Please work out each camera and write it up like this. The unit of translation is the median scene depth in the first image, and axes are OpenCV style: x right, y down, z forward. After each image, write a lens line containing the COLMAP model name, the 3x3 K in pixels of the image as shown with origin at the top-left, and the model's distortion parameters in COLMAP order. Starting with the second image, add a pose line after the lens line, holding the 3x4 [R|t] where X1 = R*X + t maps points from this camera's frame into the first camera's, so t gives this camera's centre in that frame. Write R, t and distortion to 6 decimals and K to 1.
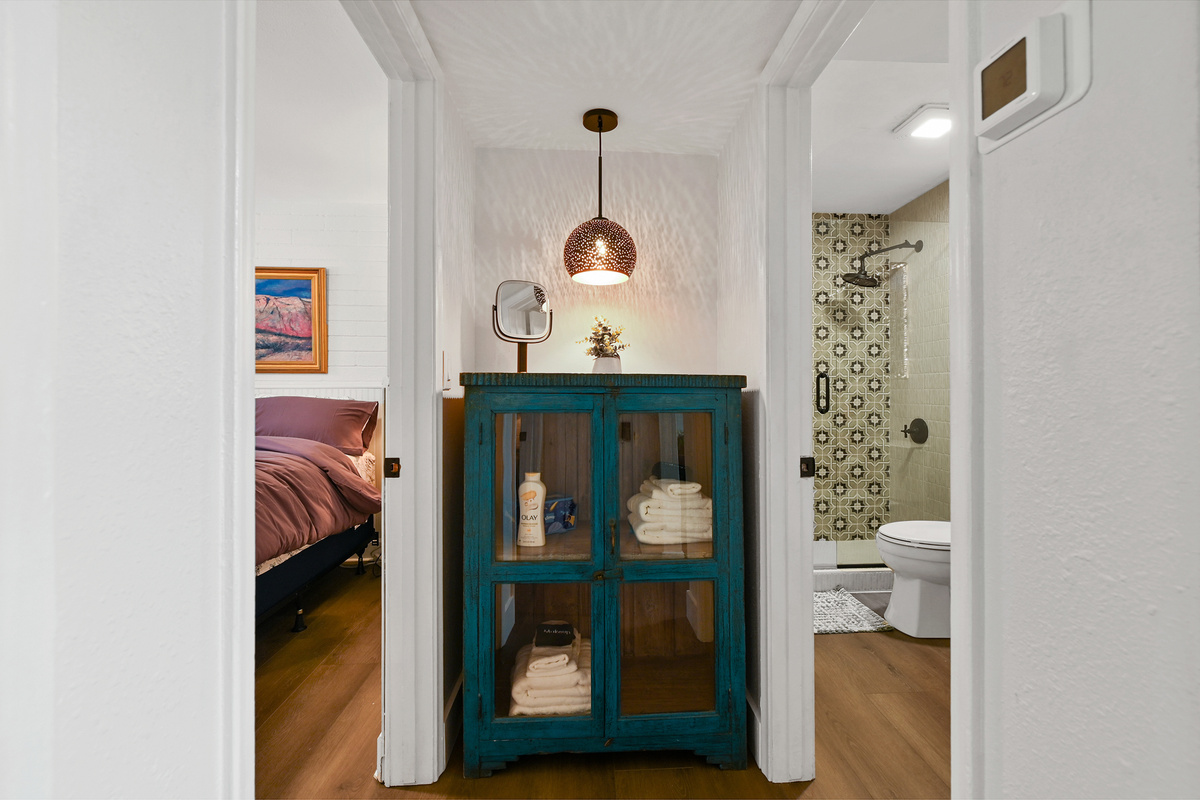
lens RADIAL K [[480.3, 0, 599.7], [0, 480.3, 390.4], [0, 0, 1]] dist [0.000121, -0.000212]
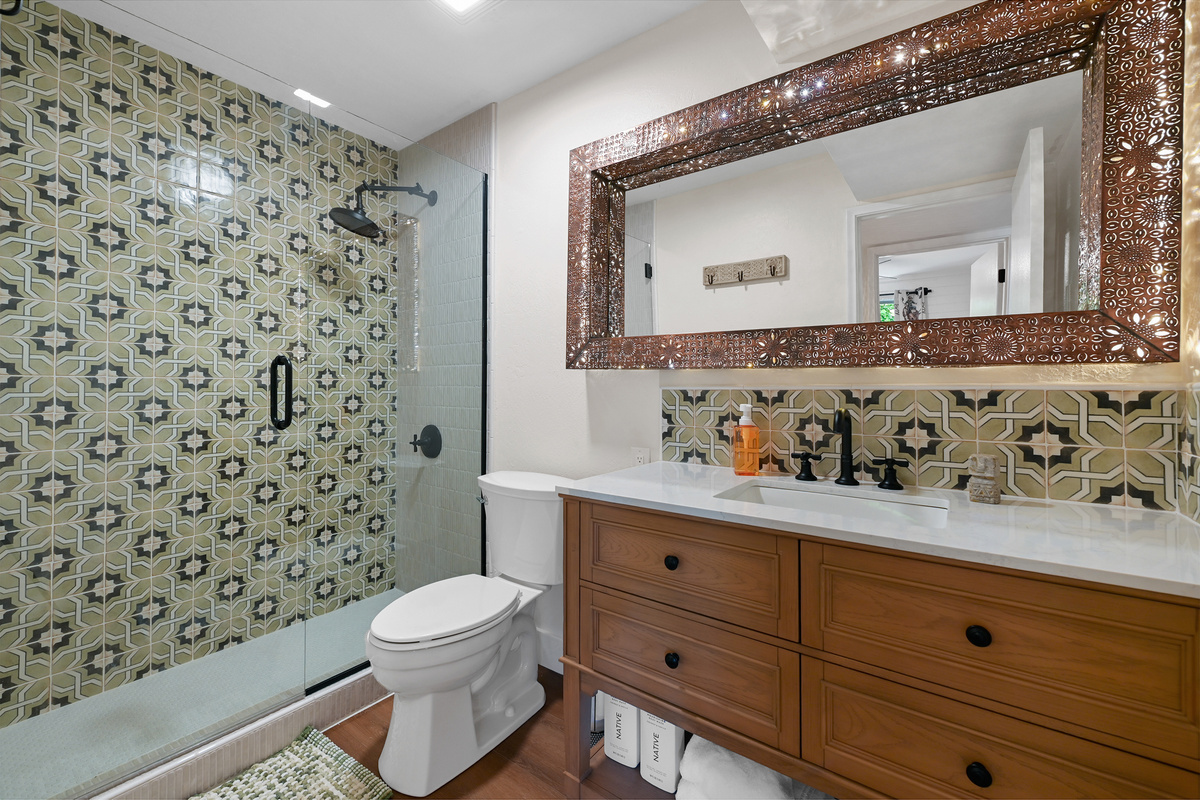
lens RADIAL K [[496.0, 0, 599.3], [0, 496.0, 383.7], [0, 0, 1]] dist [-0.000353, -0.000009]
pose [[0.608925, 0.009049, 0.793177, 0.184652], [-0.004669, 0.999958, -0.007824, -0.001513], [-0.793214, 0.001061, 0.608942, 0.282116]]
